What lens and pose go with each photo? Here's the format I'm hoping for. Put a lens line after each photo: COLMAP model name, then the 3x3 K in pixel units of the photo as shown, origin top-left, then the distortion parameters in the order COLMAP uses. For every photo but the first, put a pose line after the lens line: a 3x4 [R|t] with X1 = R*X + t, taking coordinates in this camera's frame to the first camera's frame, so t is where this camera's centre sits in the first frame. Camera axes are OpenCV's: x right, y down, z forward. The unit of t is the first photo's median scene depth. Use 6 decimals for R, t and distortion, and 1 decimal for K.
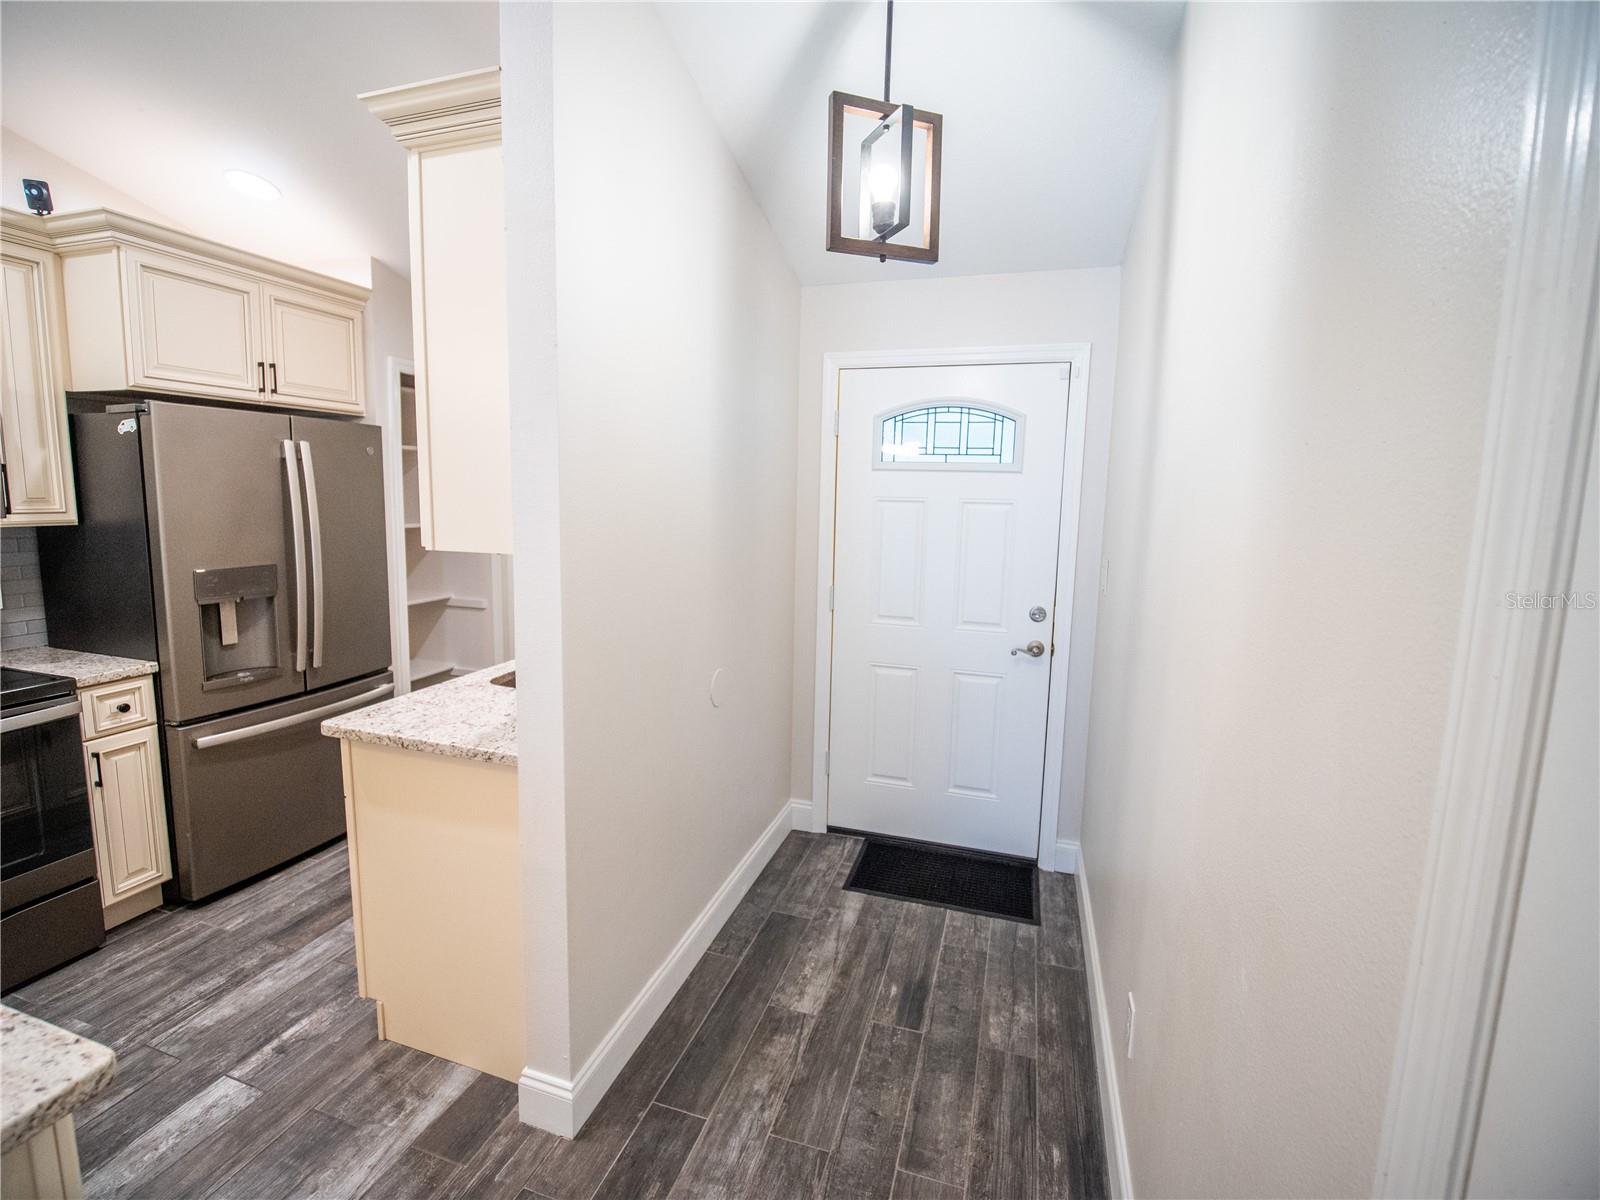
lens RADIAL K [[727.3, 0, 791.8], [0, 727.3, 583.4], [0, 0, 1]] dist [-0.019475, 0.000100]
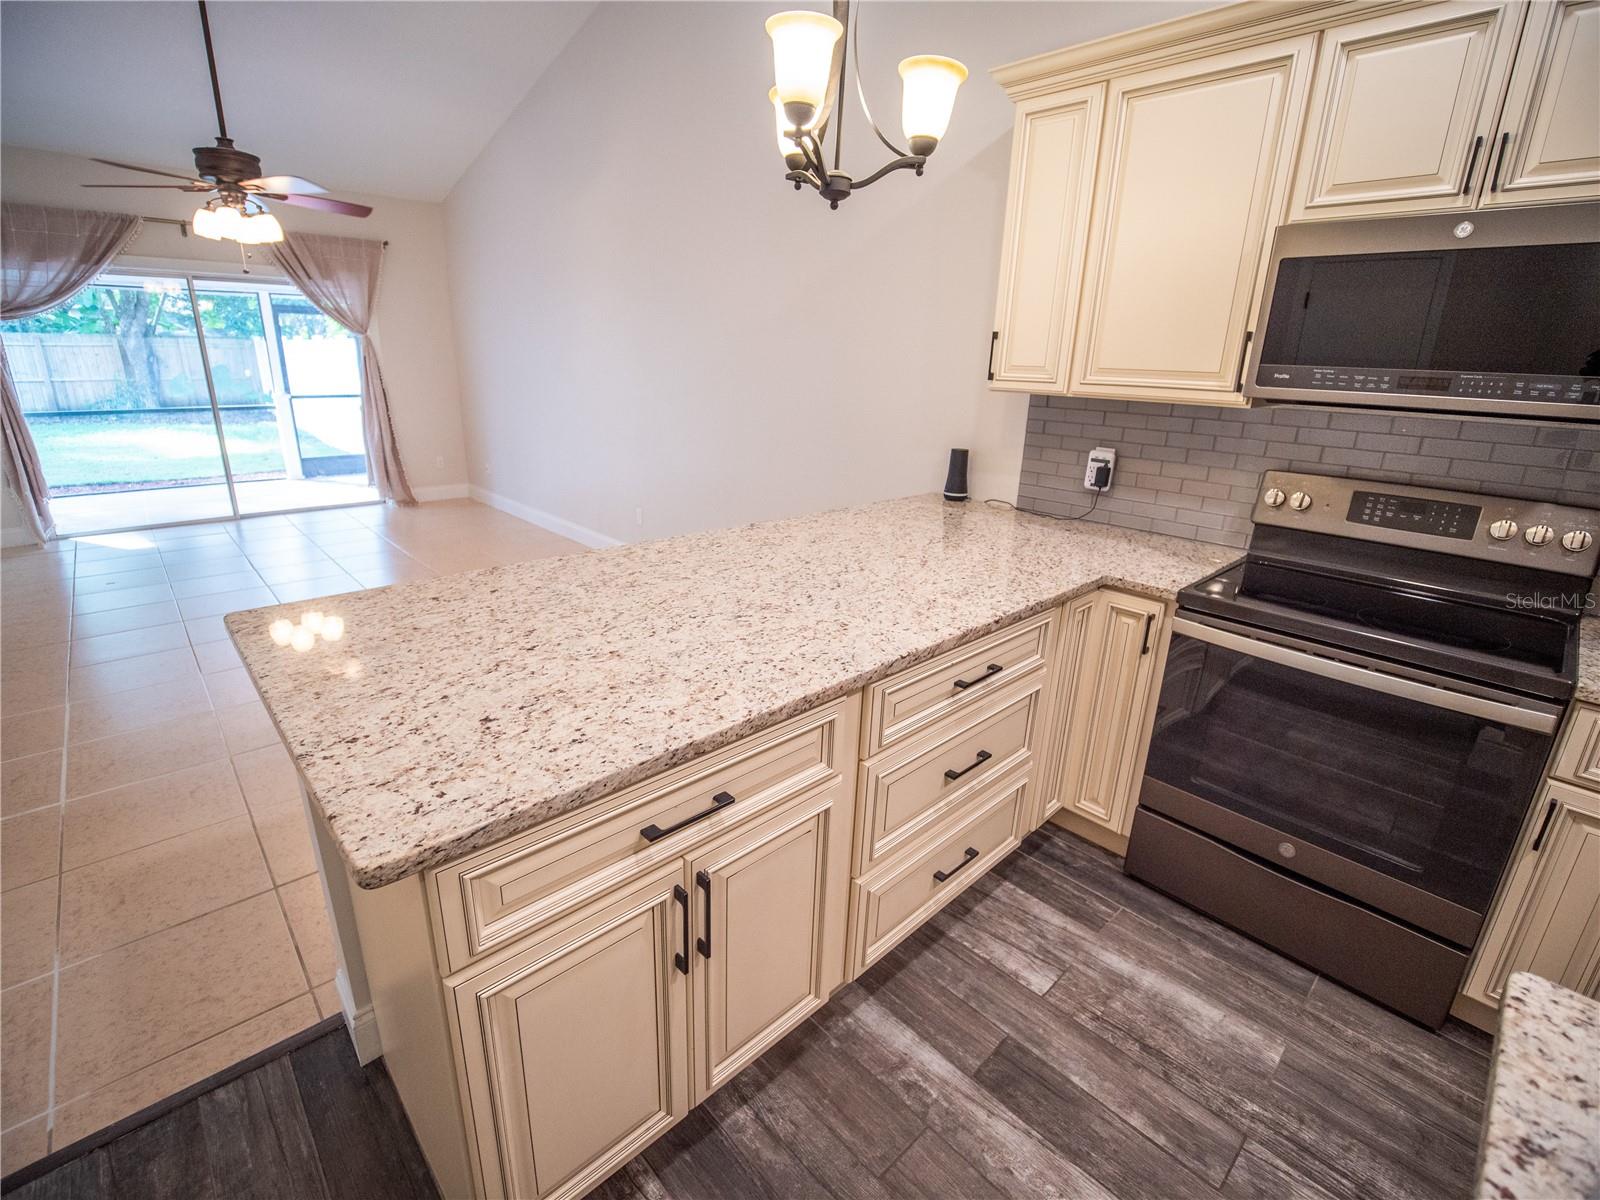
lens RADIAL K [[727.3, 0, 788.1], [0, 727.3, 582.7], [0, 0, 1]] dist [-0.019475, 0.000100]
pose [[-0.489160, 0.226945, -0.842151, -0.145127], [-0.146619, 0.930418, 0.335894, -0.052057], [0.859782, 0.287782, -0.421849, 0.582170]]
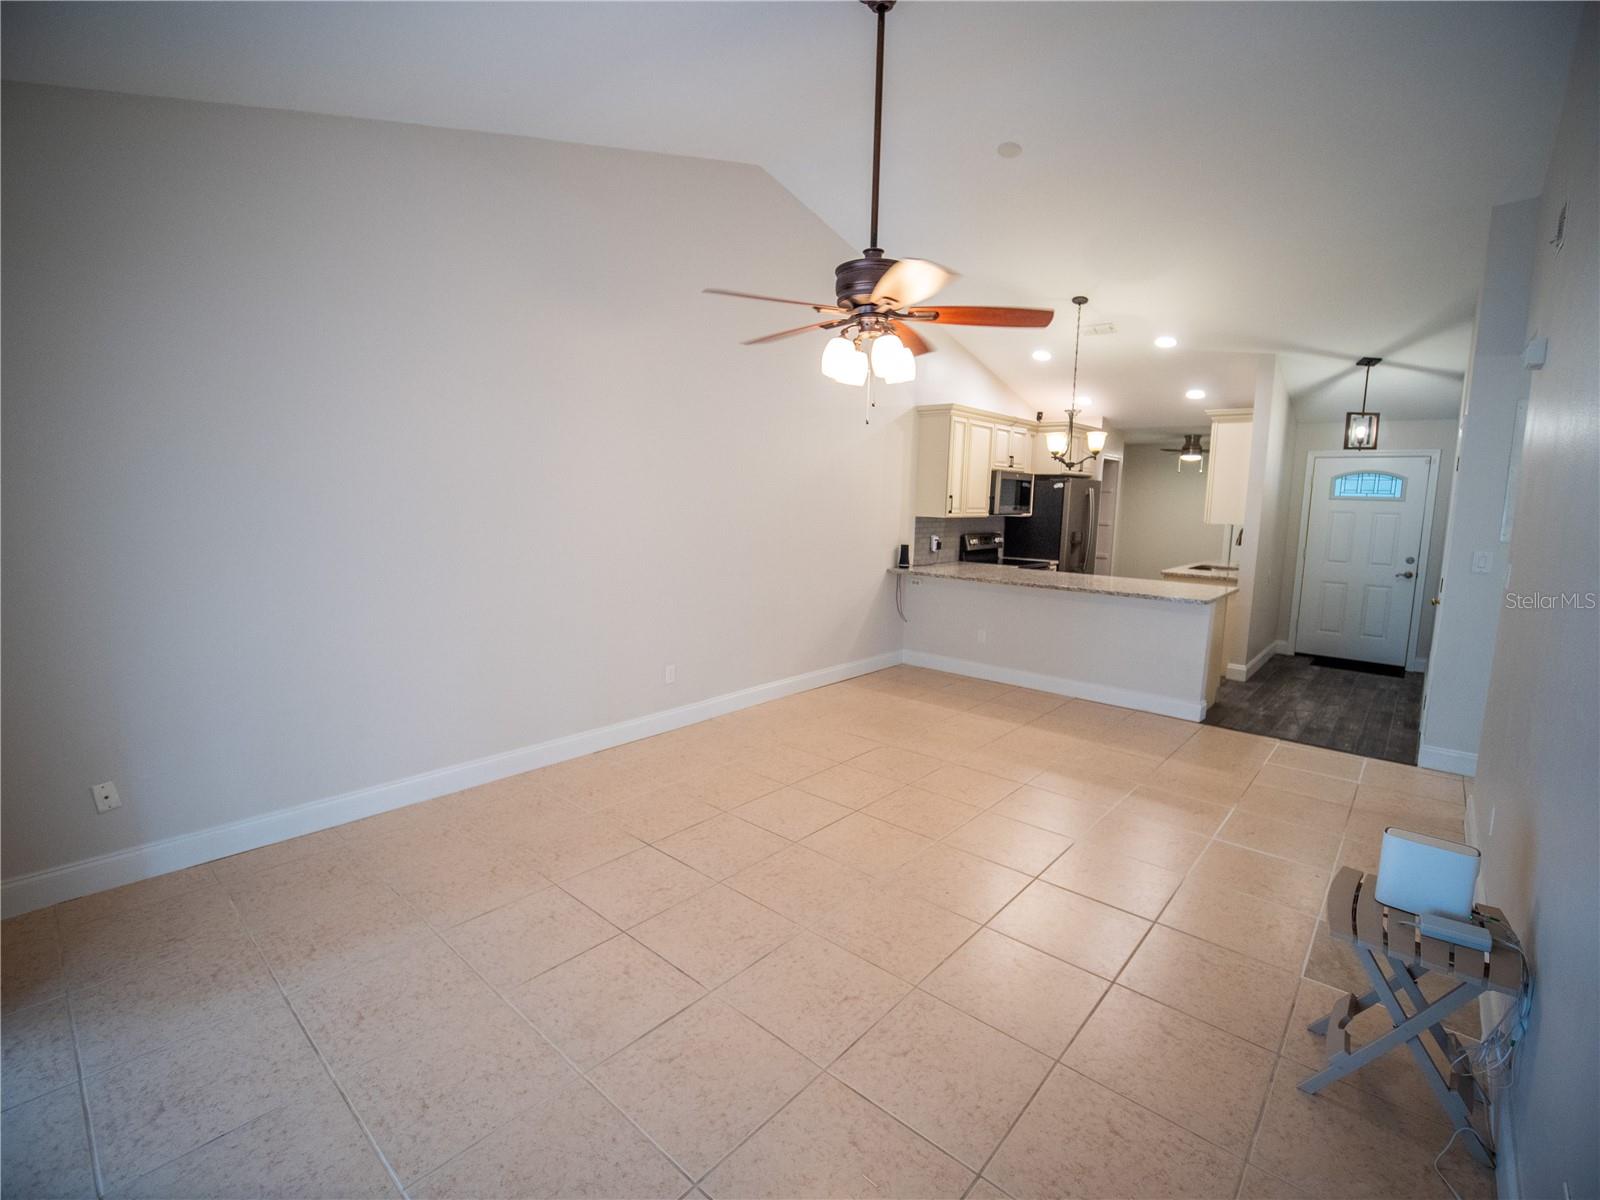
lens RADIAL K [[727.3, 0, 785.2], [0, 727.3, 584.9], [0, 0, 1]] dist [-0.019475, 0.000100]
pose [[0.911068, 0.050819, -0.409112, -0.671015], [-0.054681, 0.998501, 0.002261, 0.272829], [0.408614, 0.020310, 0.912481, -2.357190]]
